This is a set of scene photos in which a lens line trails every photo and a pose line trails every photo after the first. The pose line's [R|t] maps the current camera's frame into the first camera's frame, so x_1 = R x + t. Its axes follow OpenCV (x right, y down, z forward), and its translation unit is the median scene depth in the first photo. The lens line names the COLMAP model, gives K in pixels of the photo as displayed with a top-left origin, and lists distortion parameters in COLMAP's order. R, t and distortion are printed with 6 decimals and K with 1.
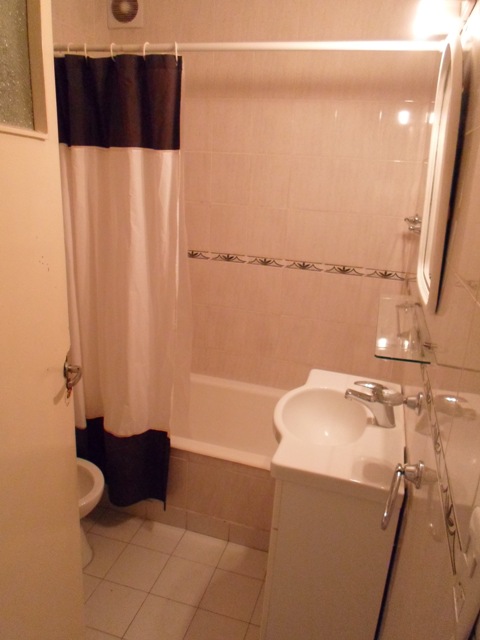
lens RADIAL K [[468.0, 0, 240.0], [0, 468.0, 320.0], [0, 0, 1]] dist [-0.004089, -0.002309]
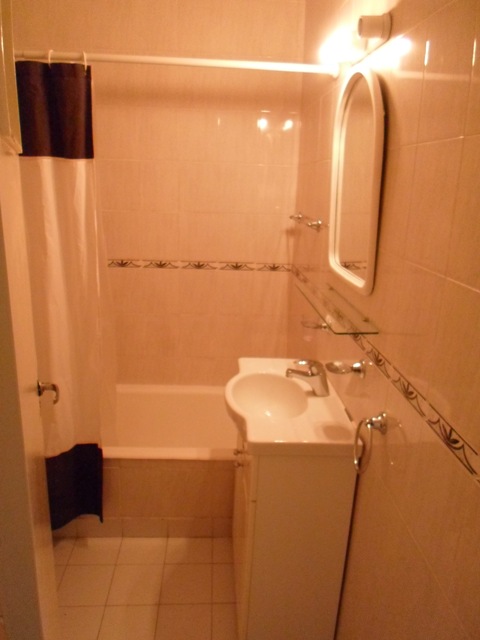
lens RADIAL K [[461.3, 0, 240.0], [0, 461.3, 320.0], [0, 0, 1]] dist [-0.001896, -0.002904]
pose [[0.946550, -0.113808, 0.301811, -0.148926], [0.113682, 0.993353, 0.018043, -0.002511], [-0.301859, 0.017232, 0.953197, -0.026017]]
